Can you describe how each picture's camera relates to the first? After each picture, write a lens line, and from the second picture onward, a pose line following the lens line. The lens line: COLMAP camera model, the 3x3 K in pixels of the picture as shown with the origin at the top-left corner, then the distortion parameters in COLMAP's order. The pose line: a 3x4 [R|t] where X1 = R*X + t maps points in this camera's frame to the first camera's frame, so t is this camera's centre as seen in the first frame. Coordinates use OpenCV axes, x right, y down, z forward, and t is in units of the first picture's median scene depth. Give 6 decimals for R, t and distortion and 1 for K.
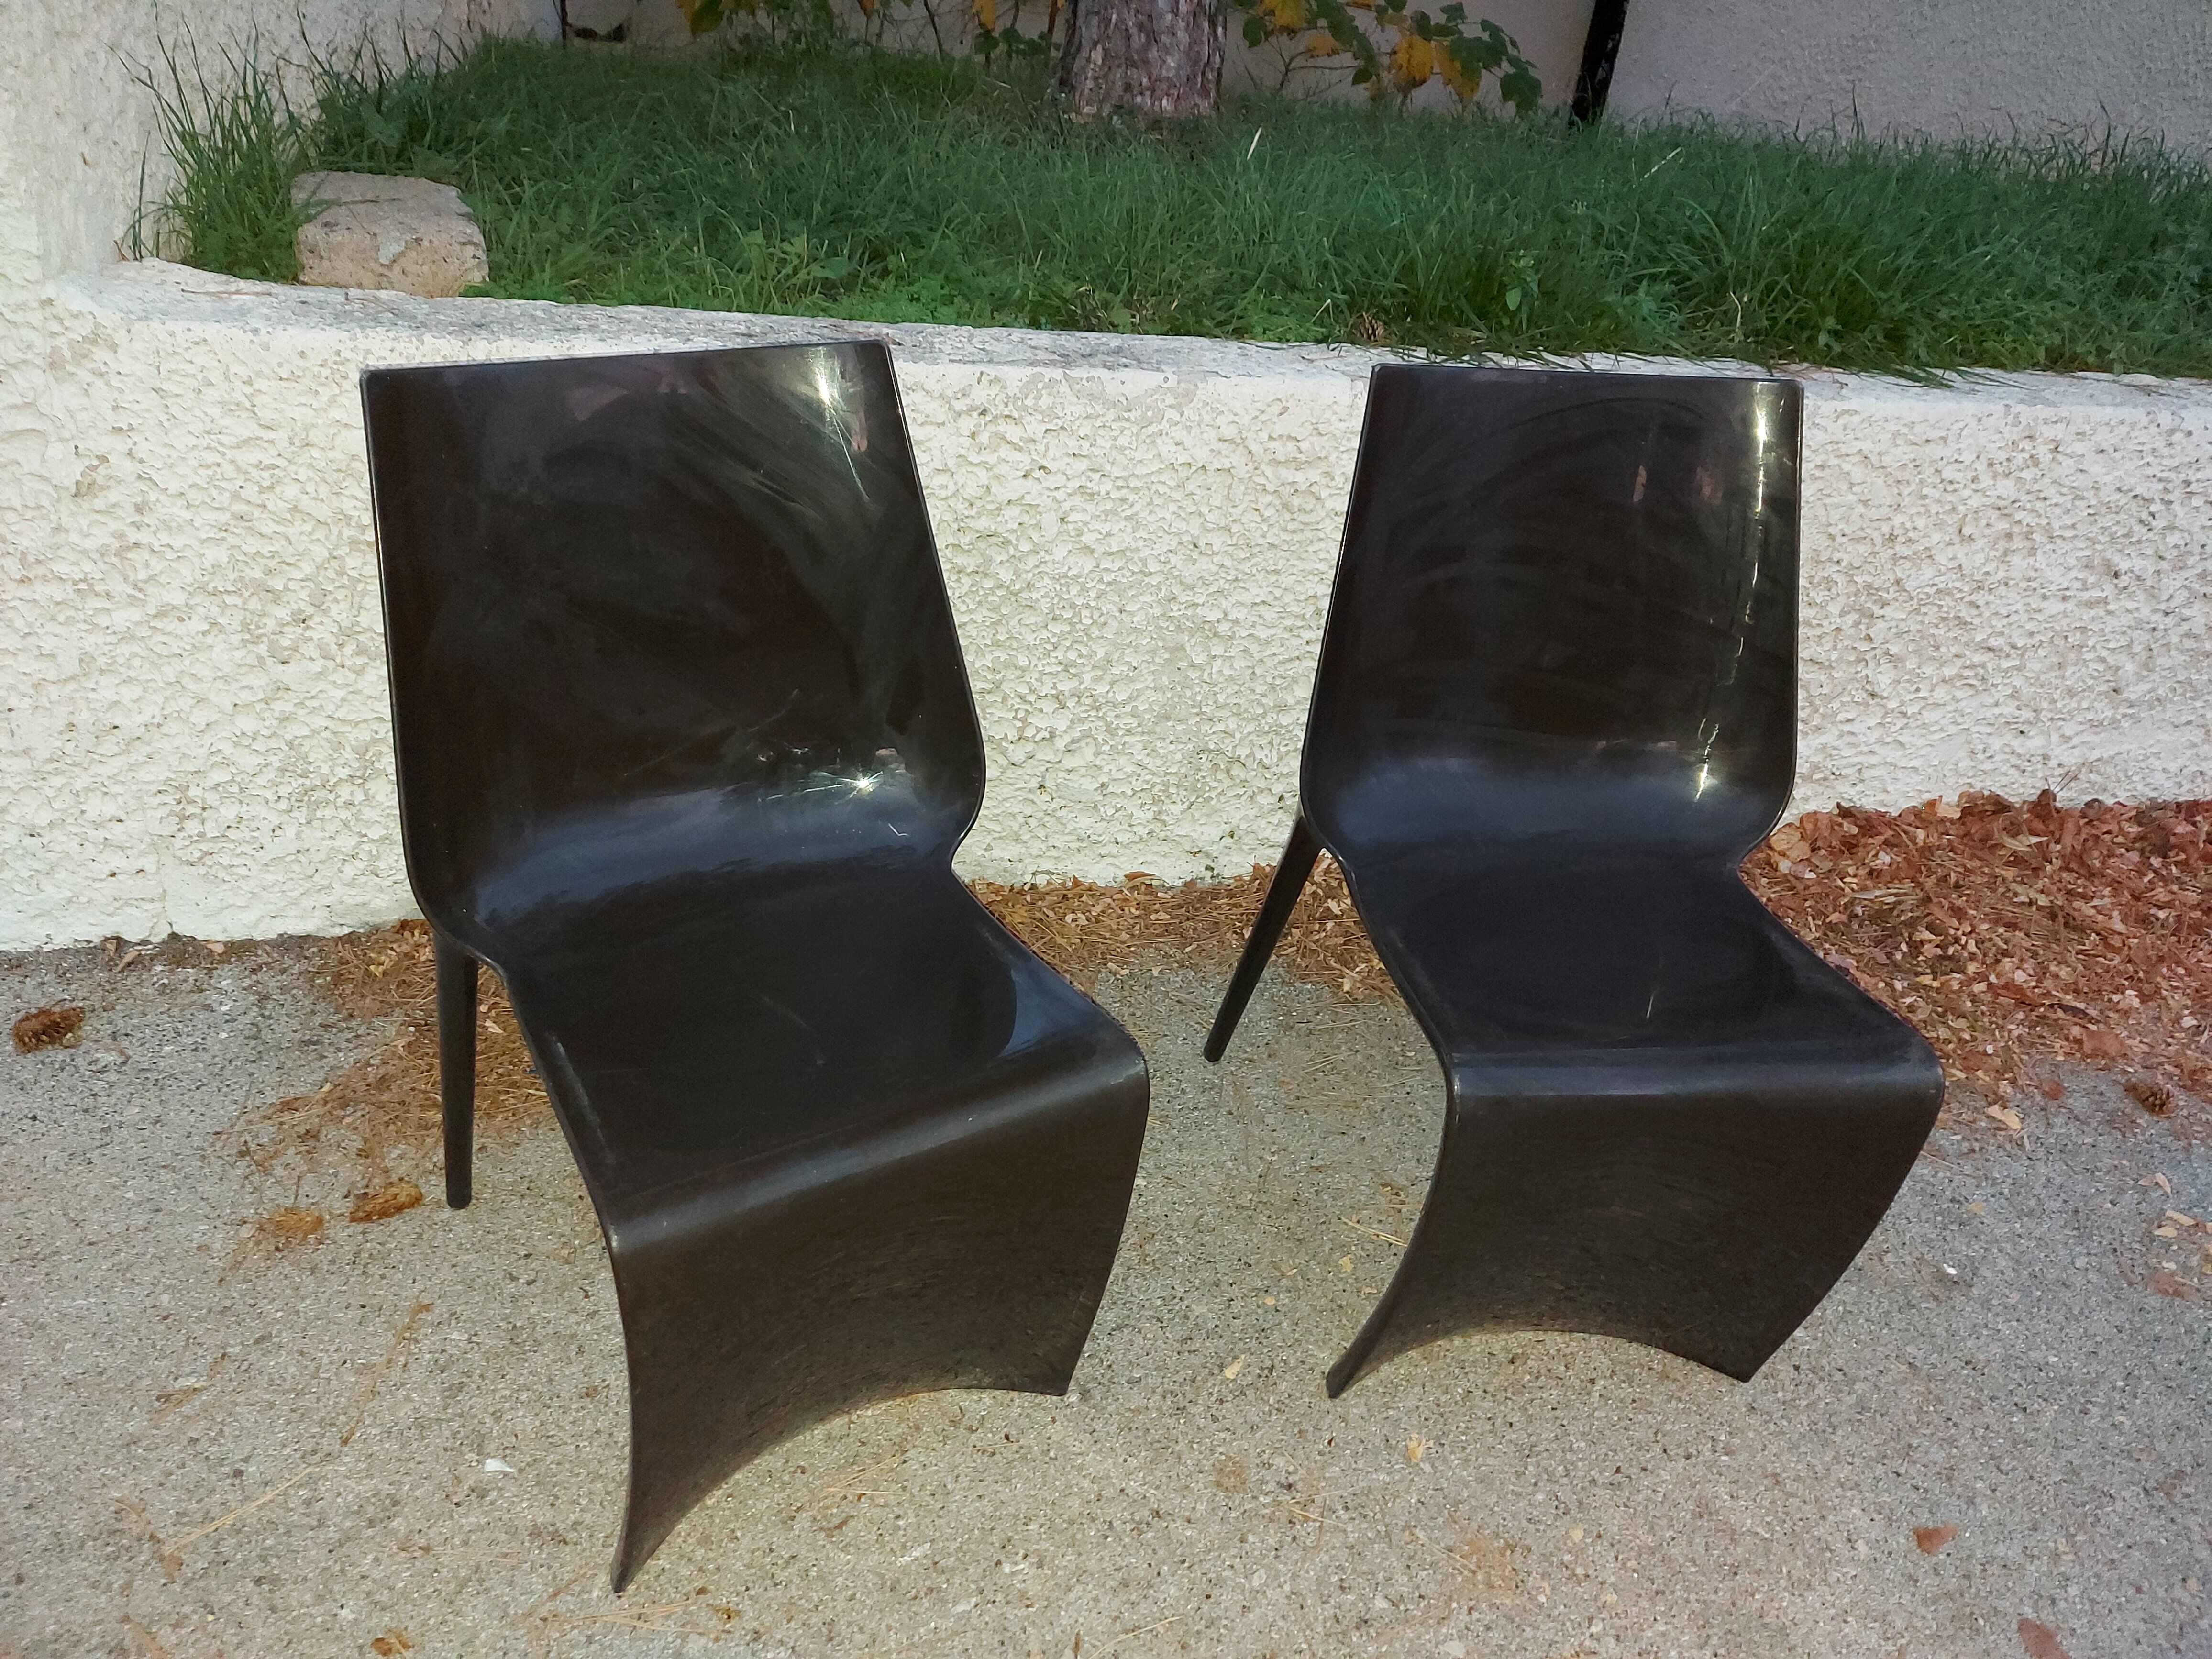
lens RADIAL K [[1577.9, 0, 1107.0], [0, 1577.9, 836.0], [0, 0, 1]] dist [0.084021, -0.089586]
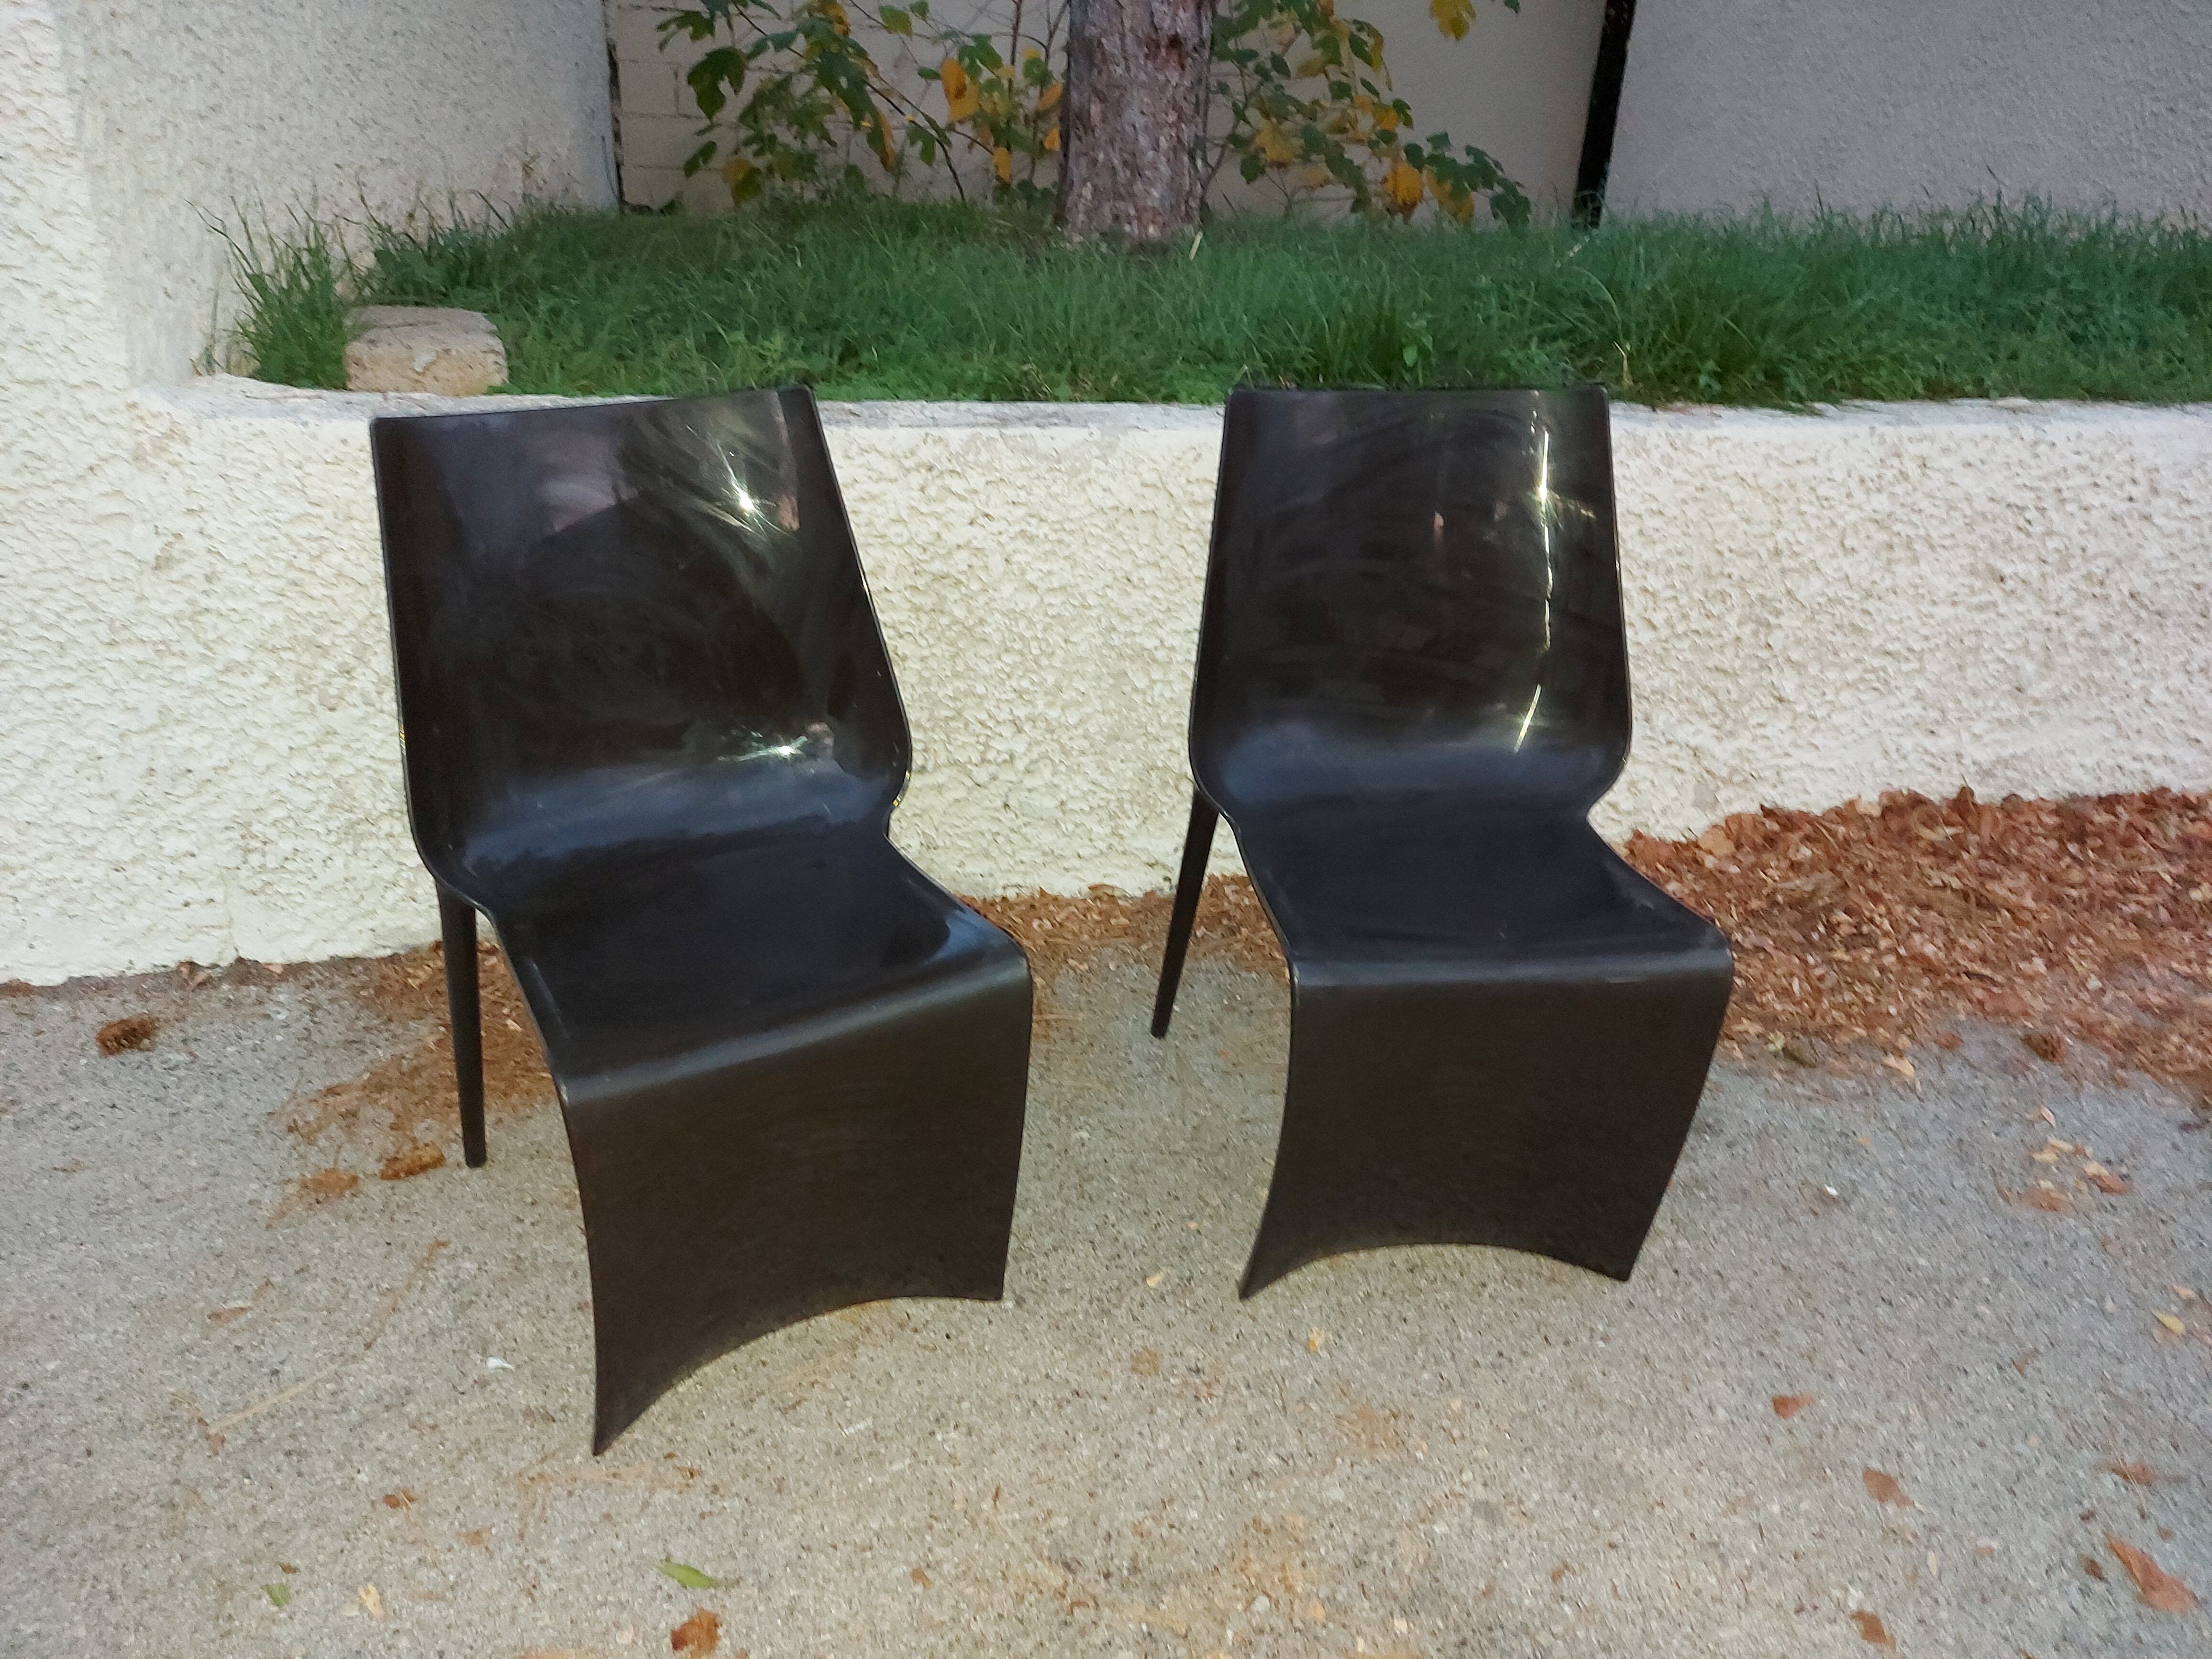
lens RADIAL K [[1579.1, 0, 1109.3], [0, 1579.1, 833.2], [0, 0, 1]] dist [0.091505, -0.101611]
pose [[0.998122, -0.041154, -0.045382, 0.088526], [0.037151, 0.995623, -0.085759, 0.094514], [0.048713, 0.083912, 0.995282, -0.107971]]
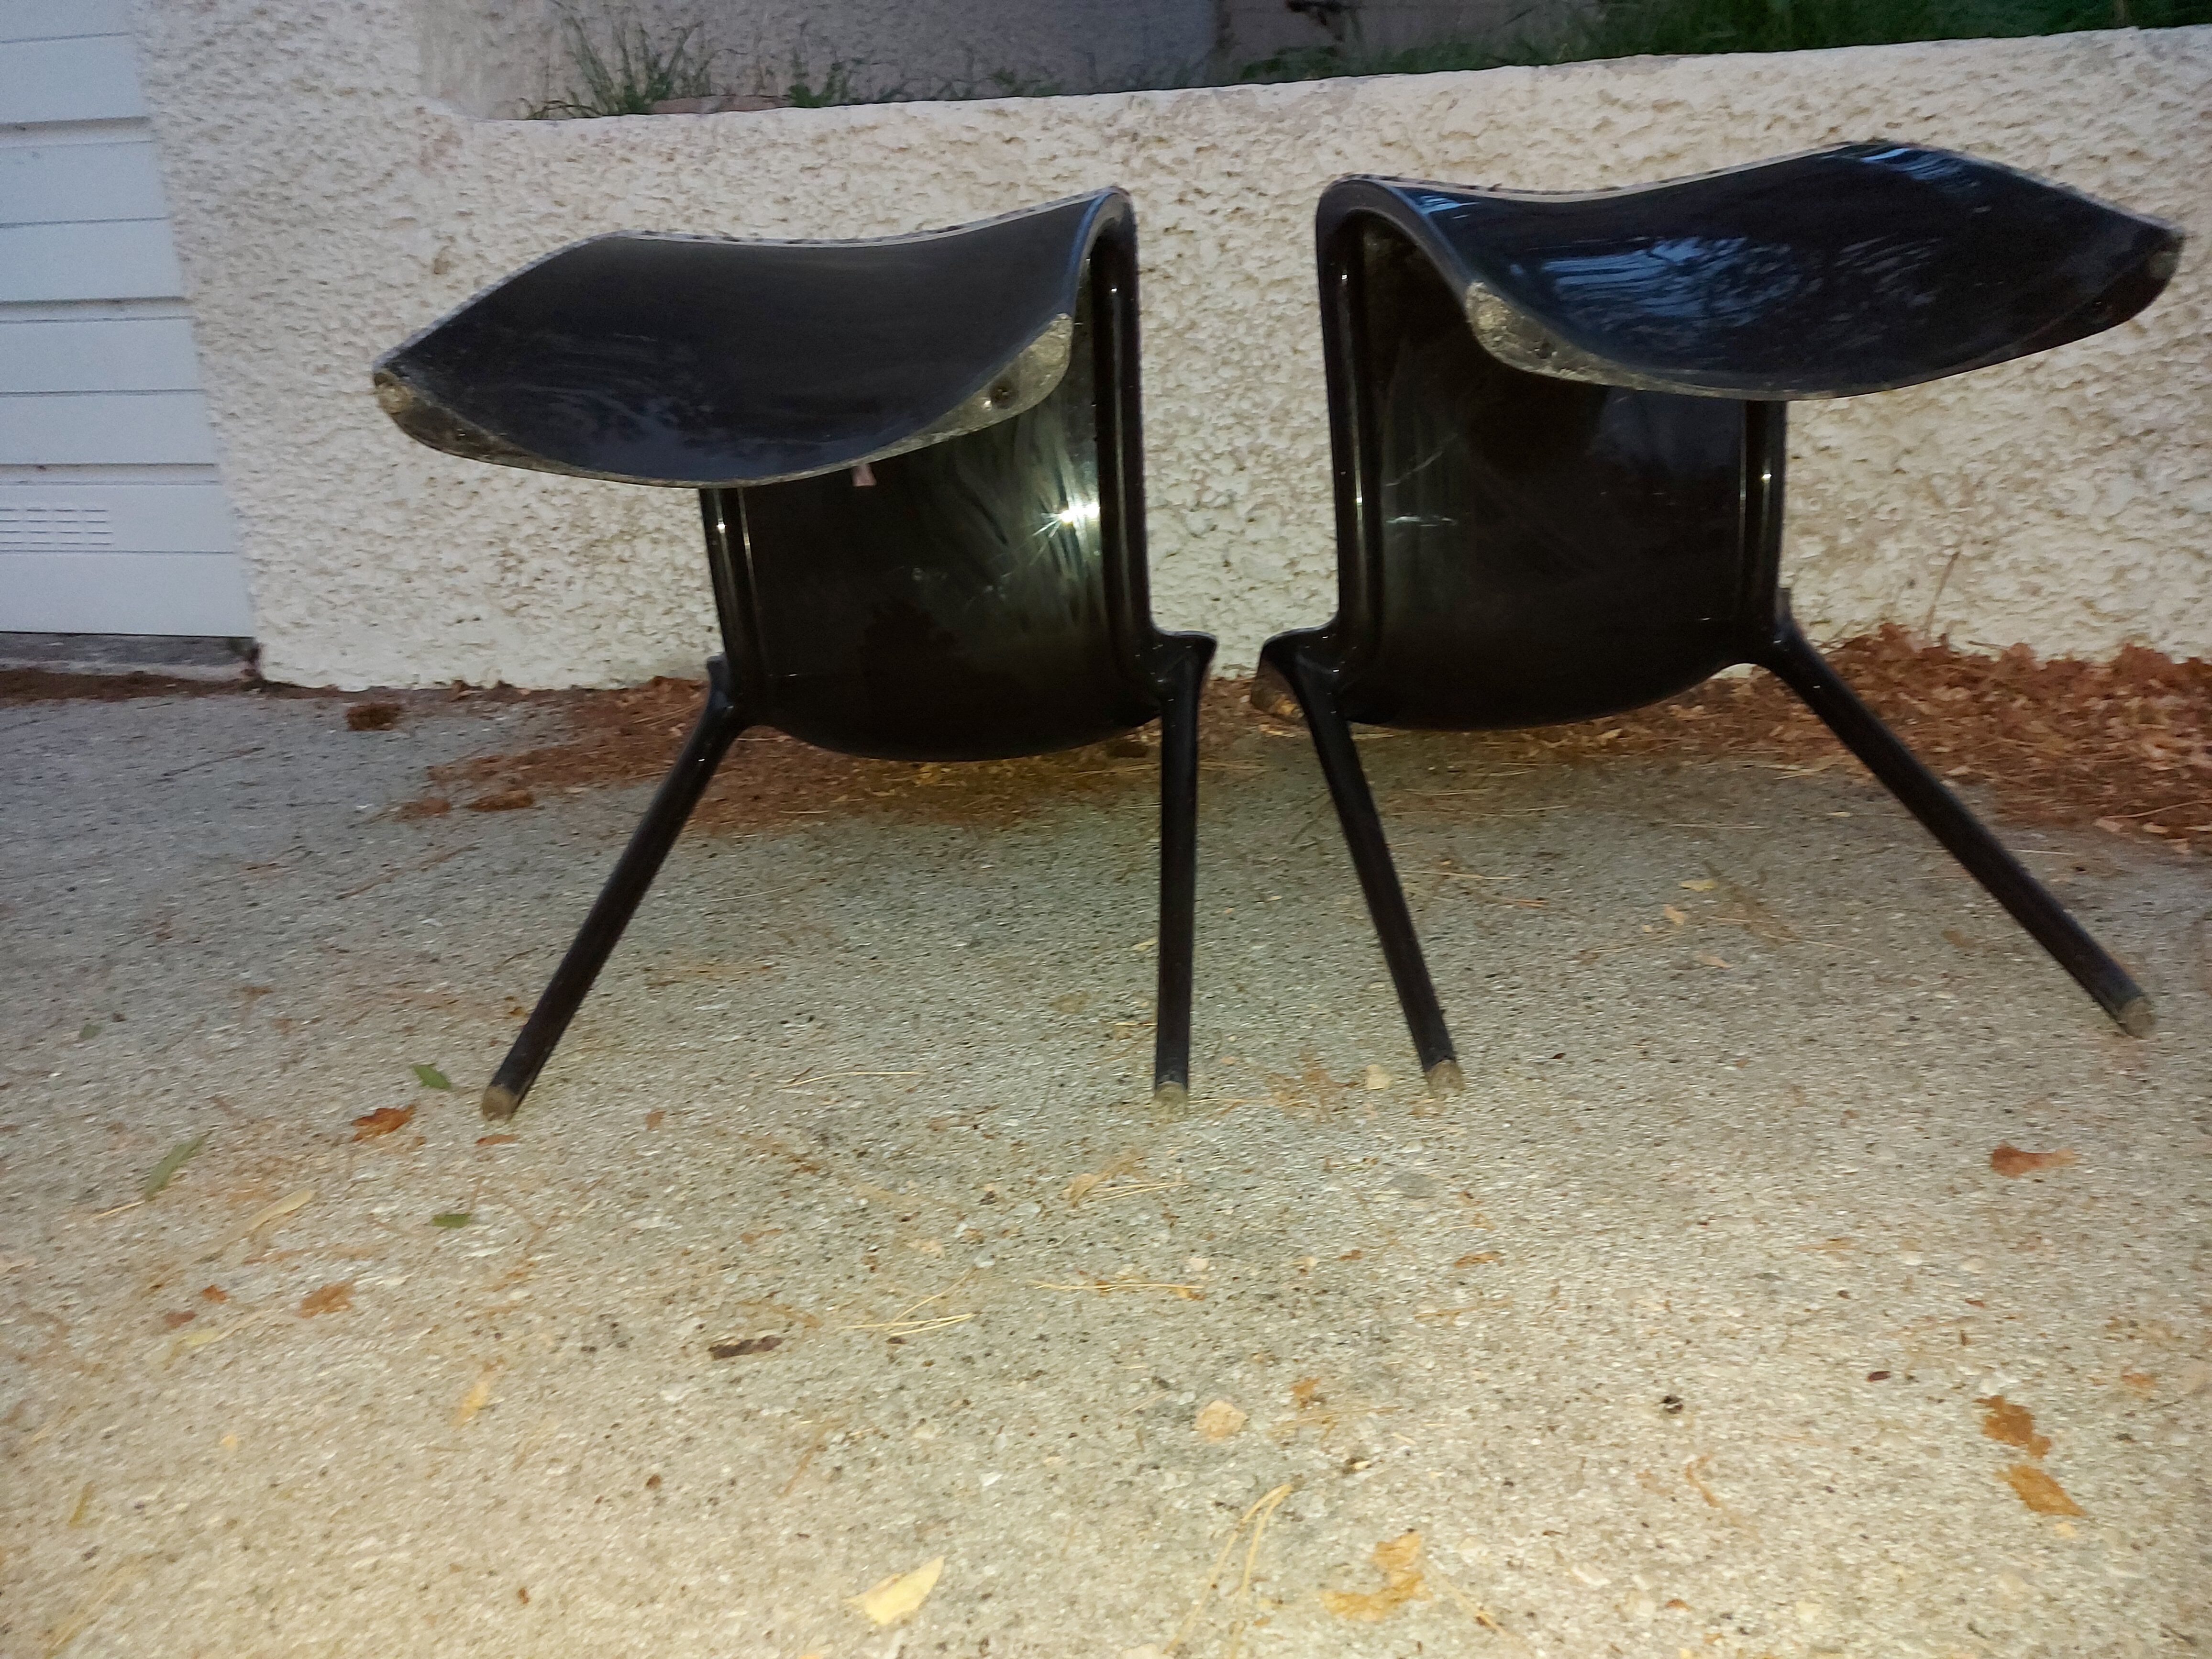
lens RADIAL K [[1584.3, 0, 1107.5], [0, 1584.3, 837.6], [0, 0, 1]] dist [0.080551, -0.086837]
pose [[0.898252, 0.015224, -0.439217, 0.350556], [-0.109950, 0.975403, -0.191052, 0.355699], [0.425505, 0.219905, 0.877831, 0.180242]]
